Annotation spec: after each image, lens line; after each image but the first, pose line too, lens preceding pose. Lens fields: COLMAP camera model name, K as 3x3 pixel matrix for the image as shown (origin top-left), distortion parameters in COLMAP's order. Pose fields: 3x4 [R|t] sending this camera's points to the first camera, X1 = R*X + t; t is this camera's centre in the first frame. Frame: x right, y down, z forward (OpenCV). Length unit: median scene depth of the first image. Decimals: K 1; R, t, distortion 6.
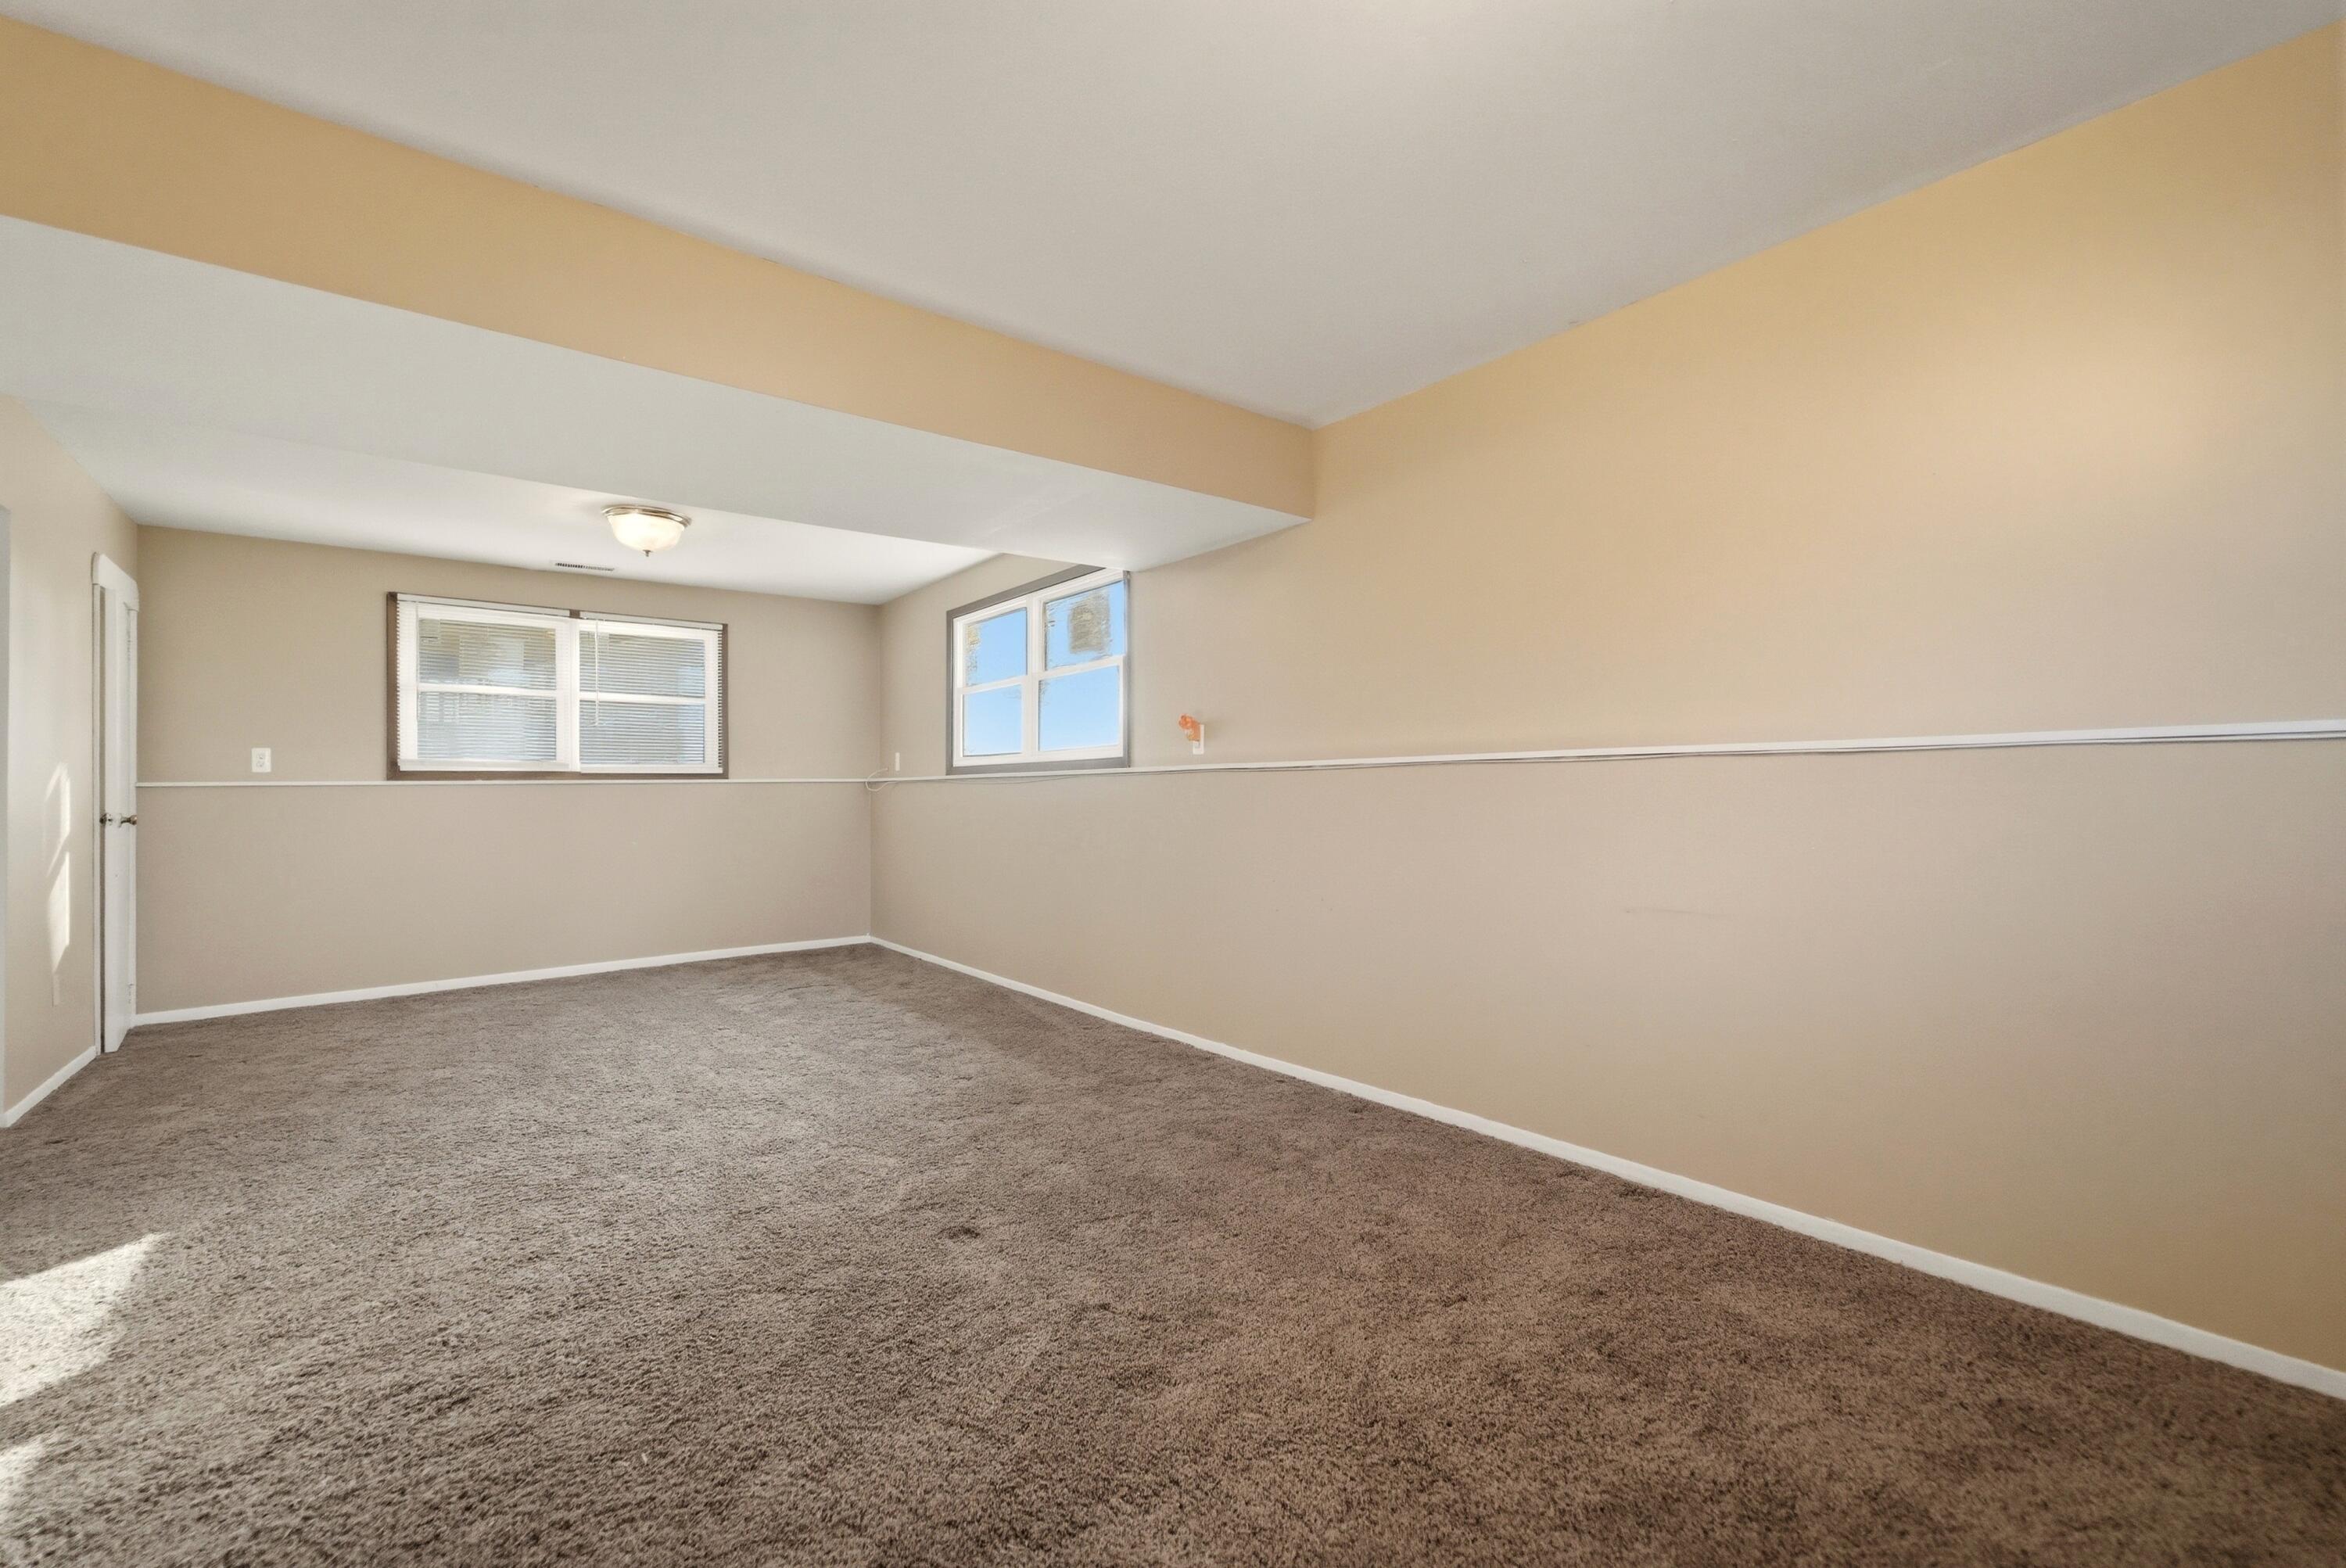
lens RADIAL K [[946.8, 0, 1173.0], [0, 946.8, 784.0], [0, 0, 1]] dist [-0.001947, -0.000352]
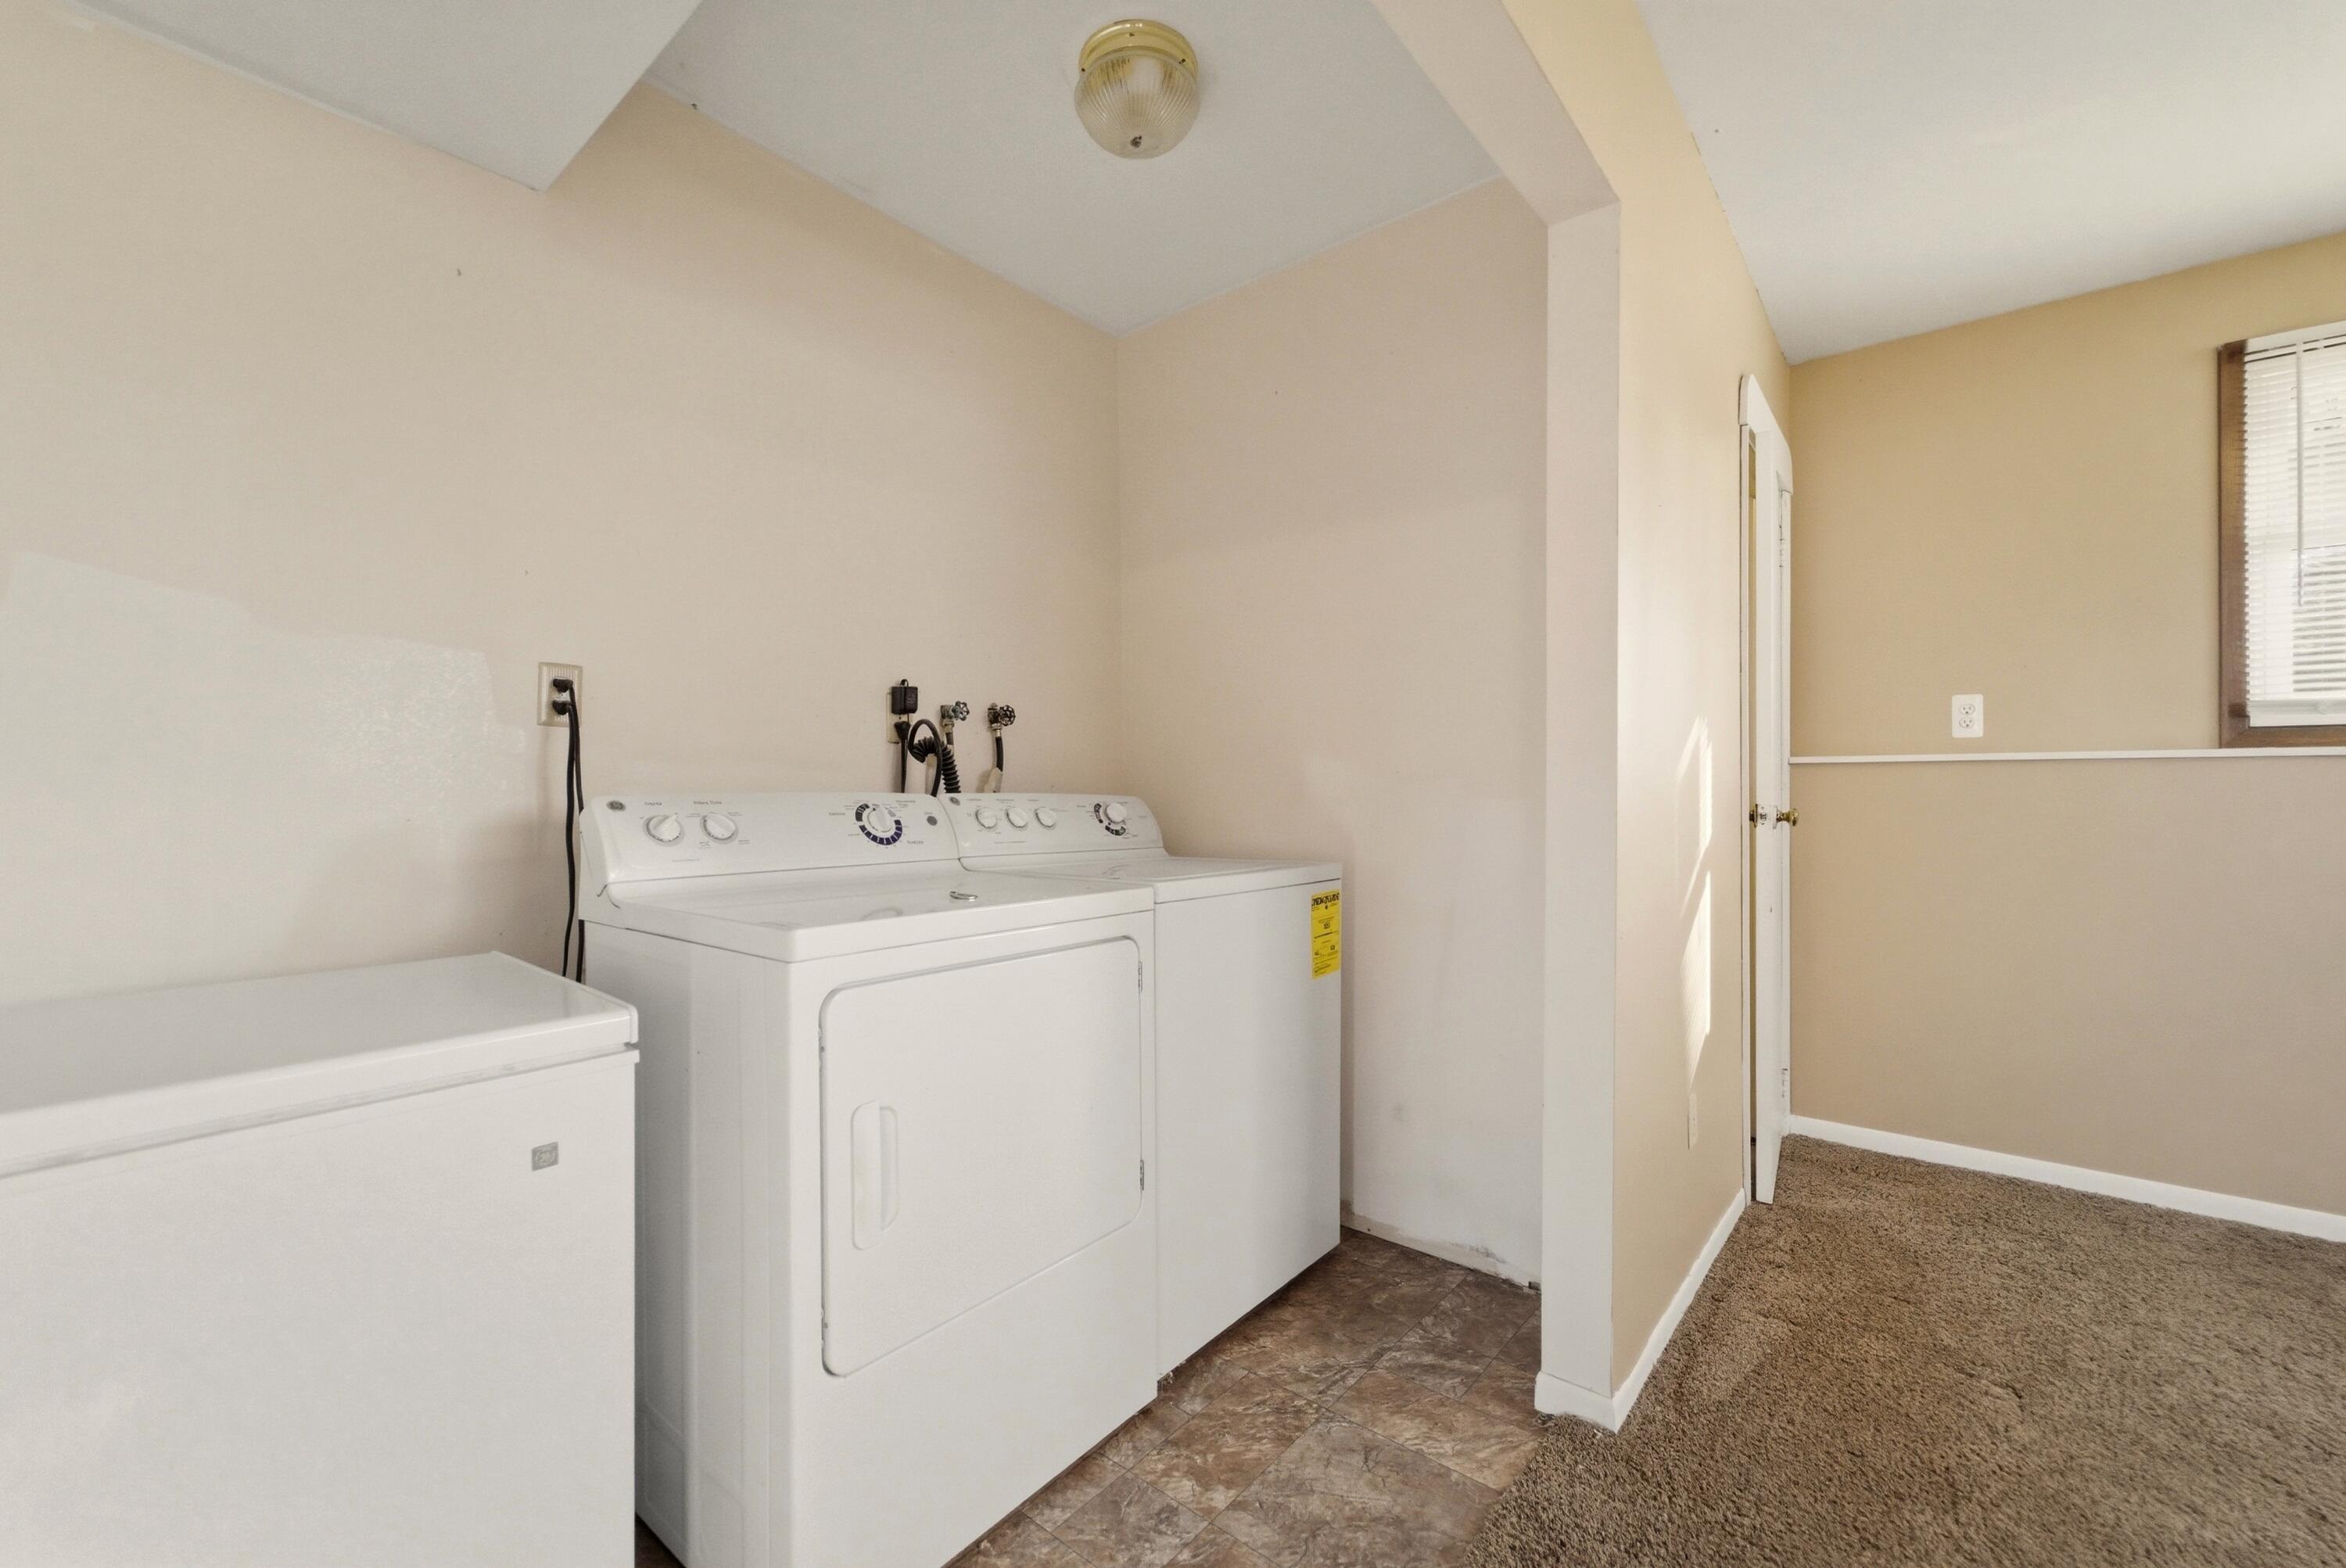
lens RADIAL K [[946.8, 0, 1173.0], [0, 946.8, 784.0], [0, 0, 1]] dist [-0.001947, -0.000352]
pose [[0.185652, 0.004634, -0.982605, -0.499304], [0.004103, 0.999977, 0.005491, 0.010470], [0.982607, -0.005051, 0.185629, 0.429295]]
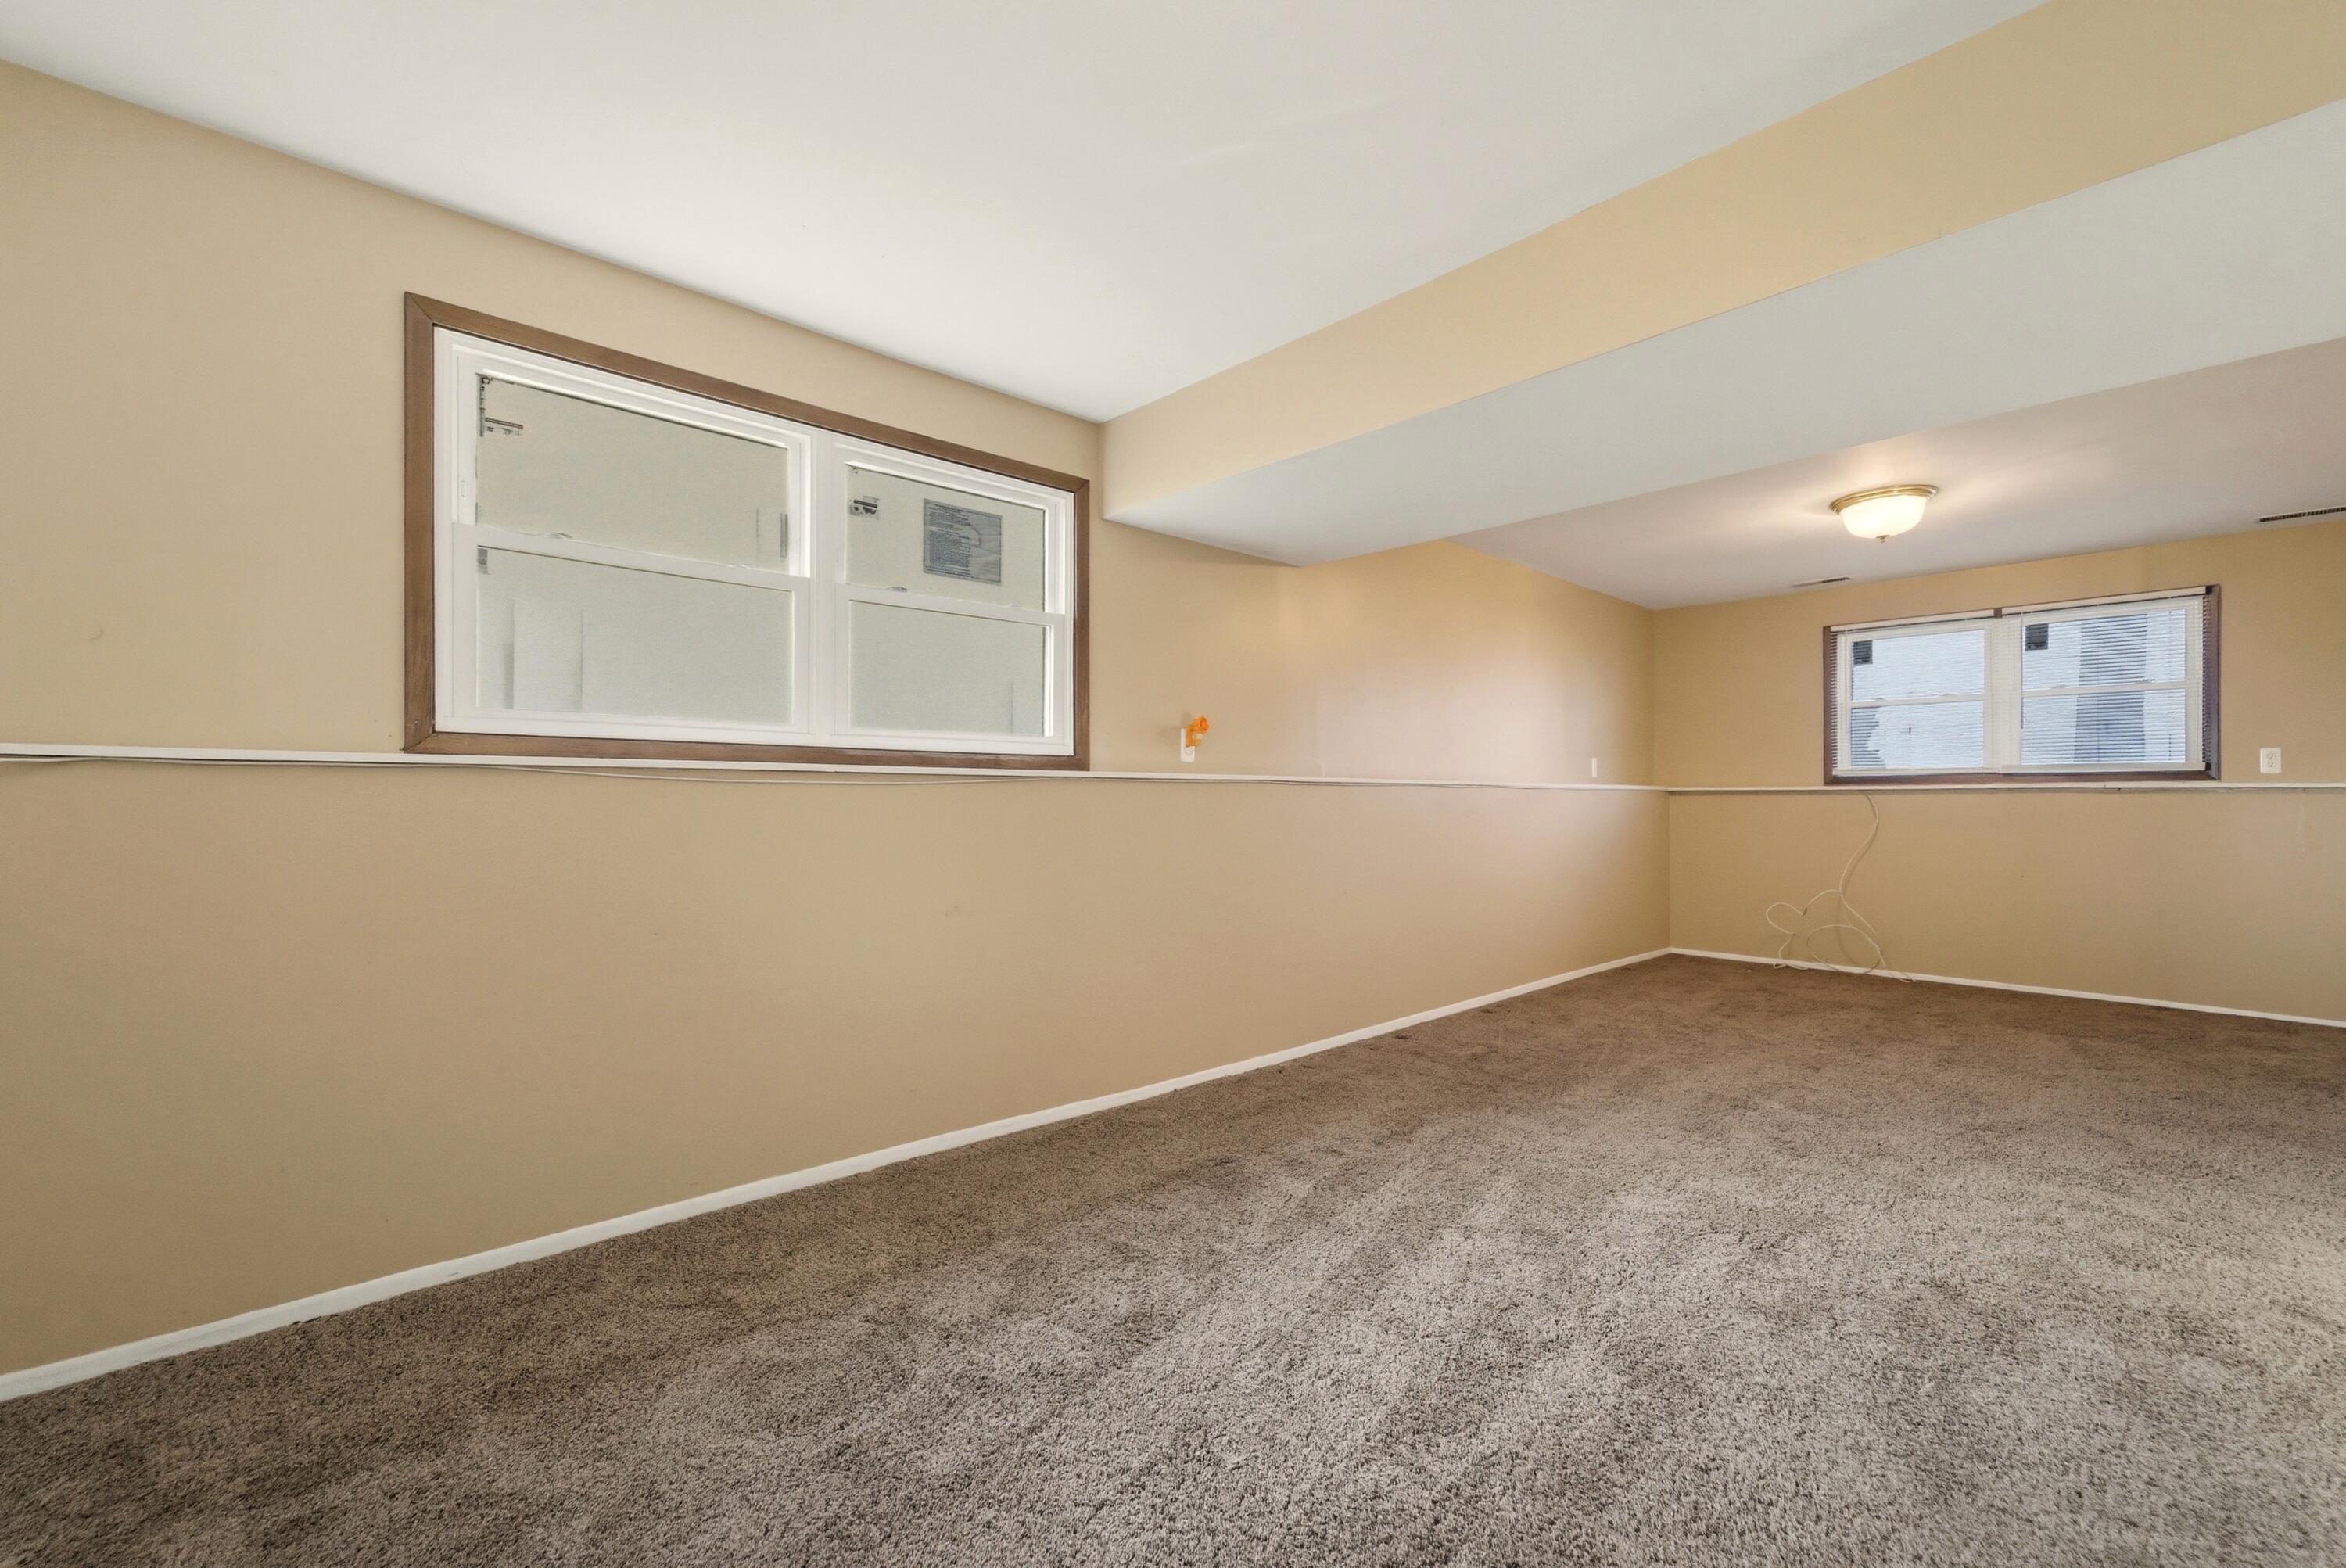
lens RADIAL K [[975.6, 0, 1178.9], [0, 975.6, 761.2], [0, 0, 1]] dist [-0.031977, 0.018137]
pose [[-0.073771, 0.051327, 0.995953, -1.993973], [-0.004067, 0.998651, -0.051768, 0.036967], [-0.997267, -0.007870, -0.073463, 2.368873]]
